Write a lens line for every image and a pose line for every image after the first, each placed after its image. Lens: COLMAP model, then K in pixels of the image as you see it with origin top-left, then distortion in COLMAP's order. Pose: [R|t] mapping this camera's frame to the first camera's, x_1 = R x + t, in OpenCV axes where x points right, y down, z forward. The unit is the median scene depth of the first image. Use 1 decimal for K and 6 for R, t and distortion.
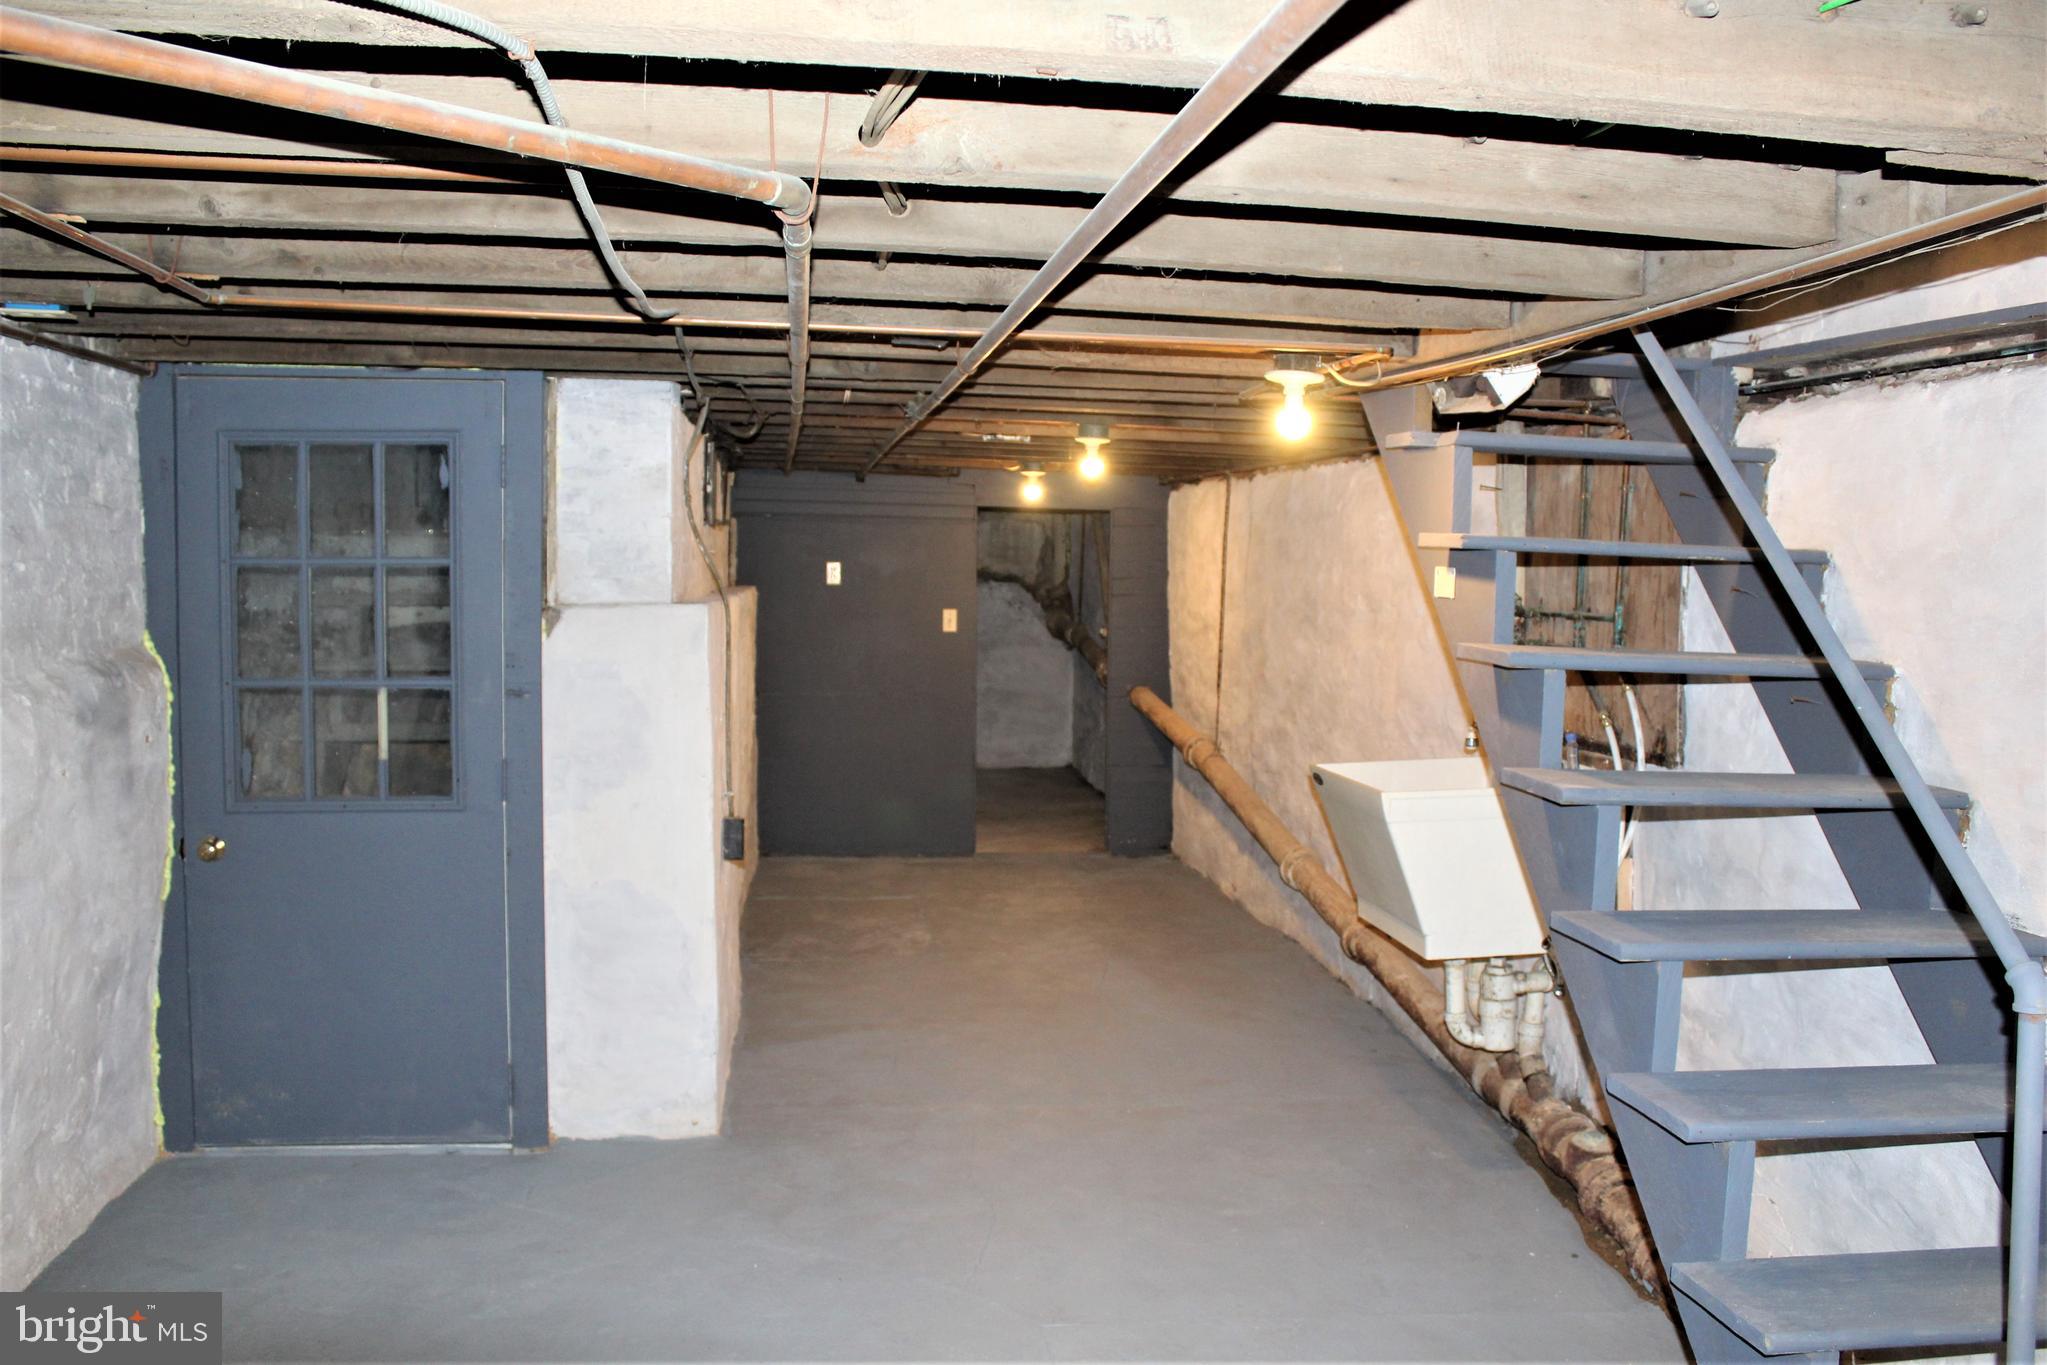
lens RADIAL K [[1764.0, 0, 1020.3], [0, 1764.0, 673.9], [0, 0, 1]] dist [-0.170435, 0.170885]
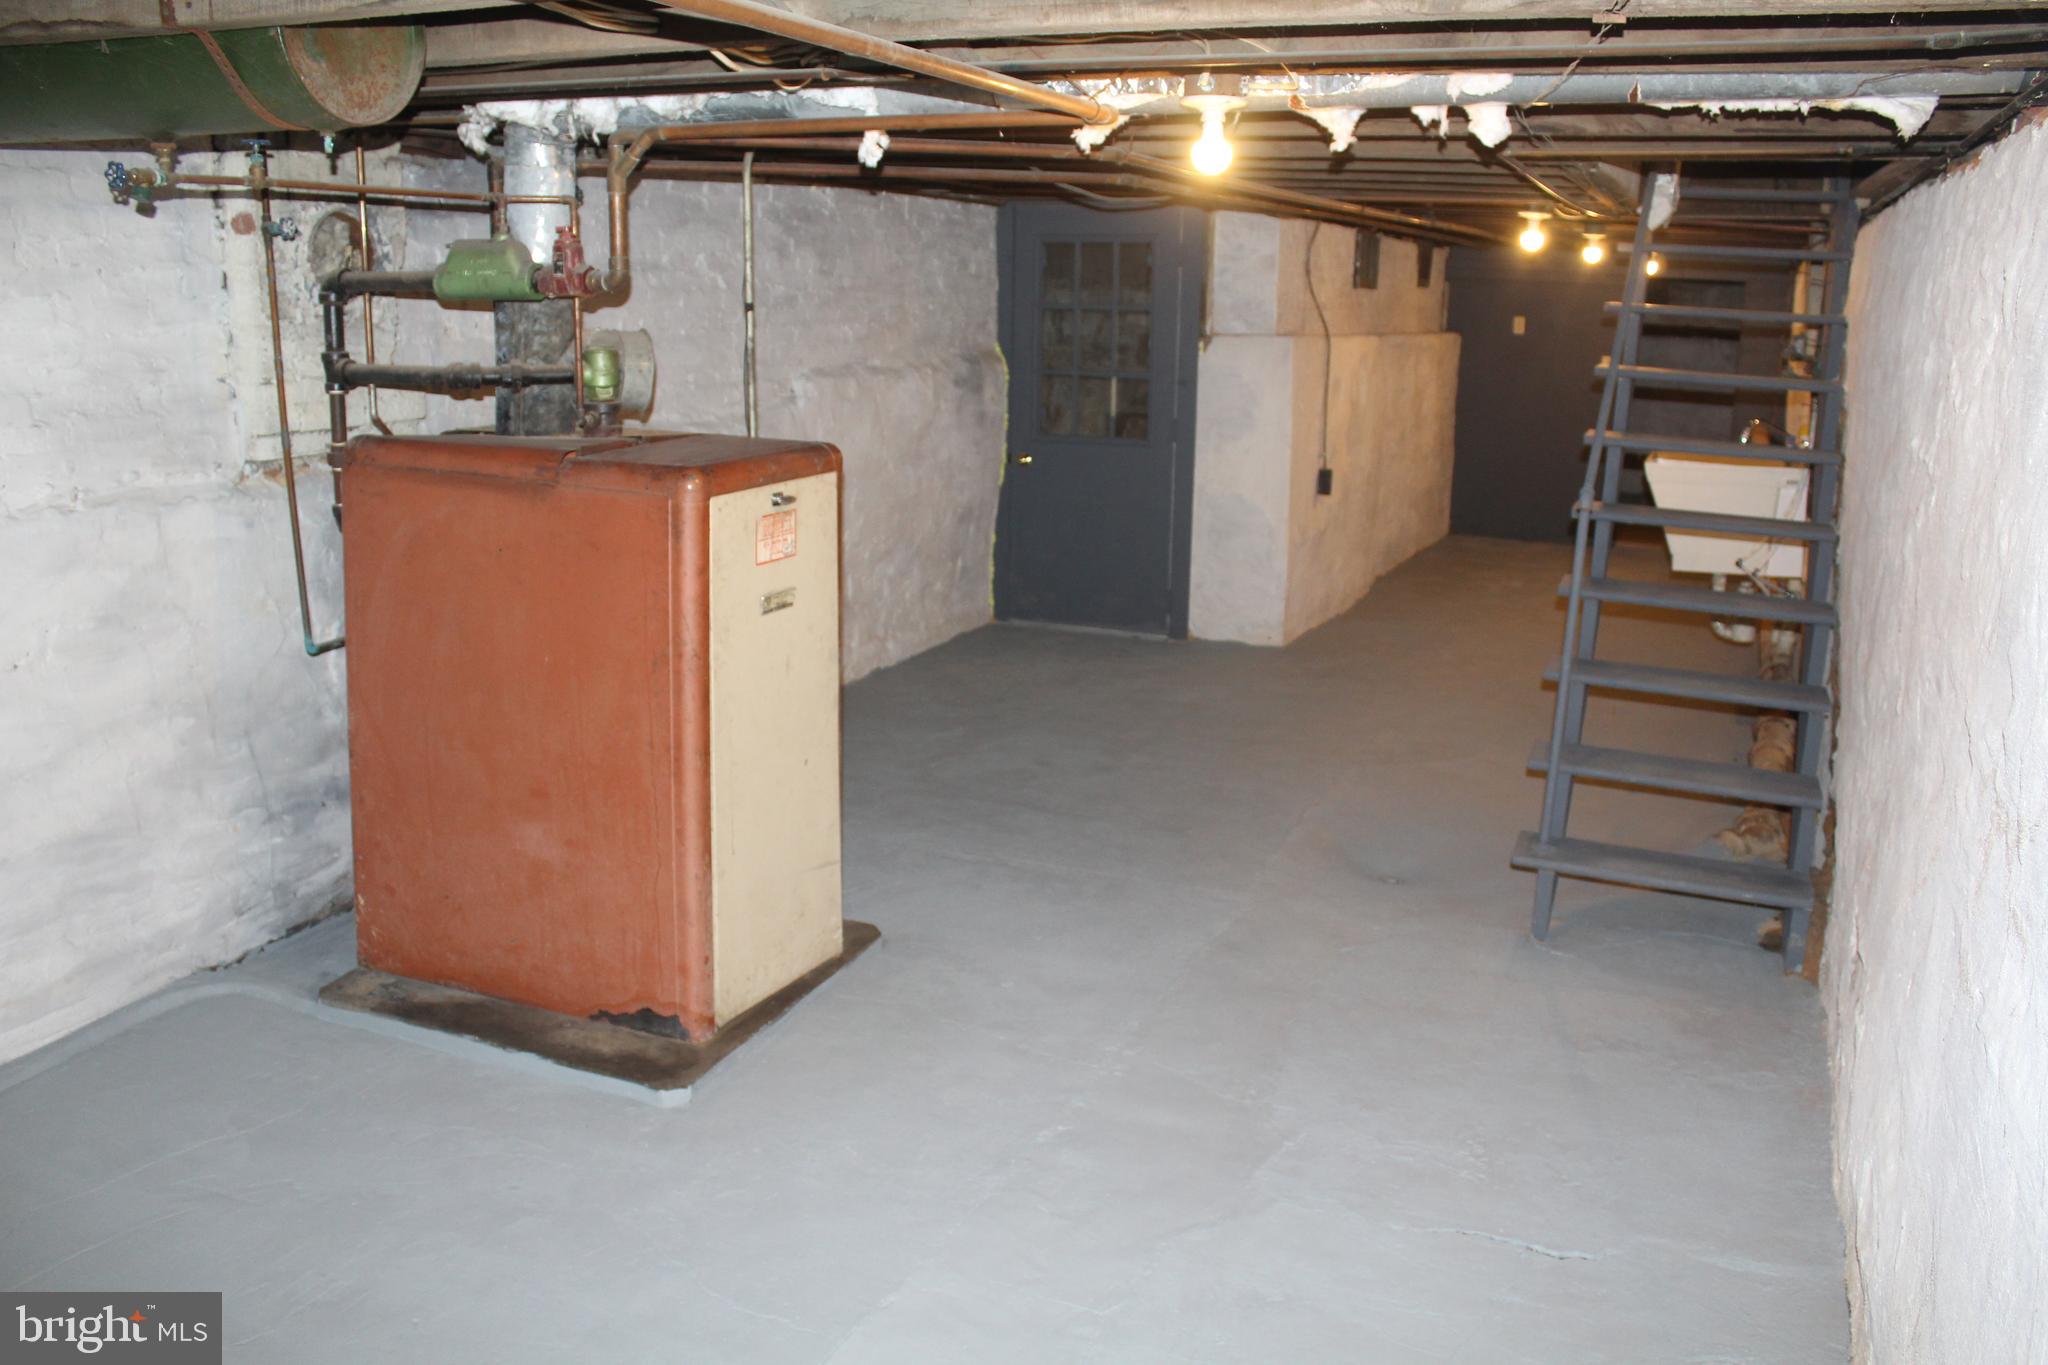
lens RADIAL K [[1764.8, 0, 1020.8], [0, 1764.8, 673.9], [0, 0, 1]] dist [-0.170435, 0.170885]
pose [[0.857201, 0.115414, -0.501882, 0.528595], [-0.043995, 0.987412, 0.151925, 0.041533], [0.513099, -0.108150, 0.851489, -0.682654]]
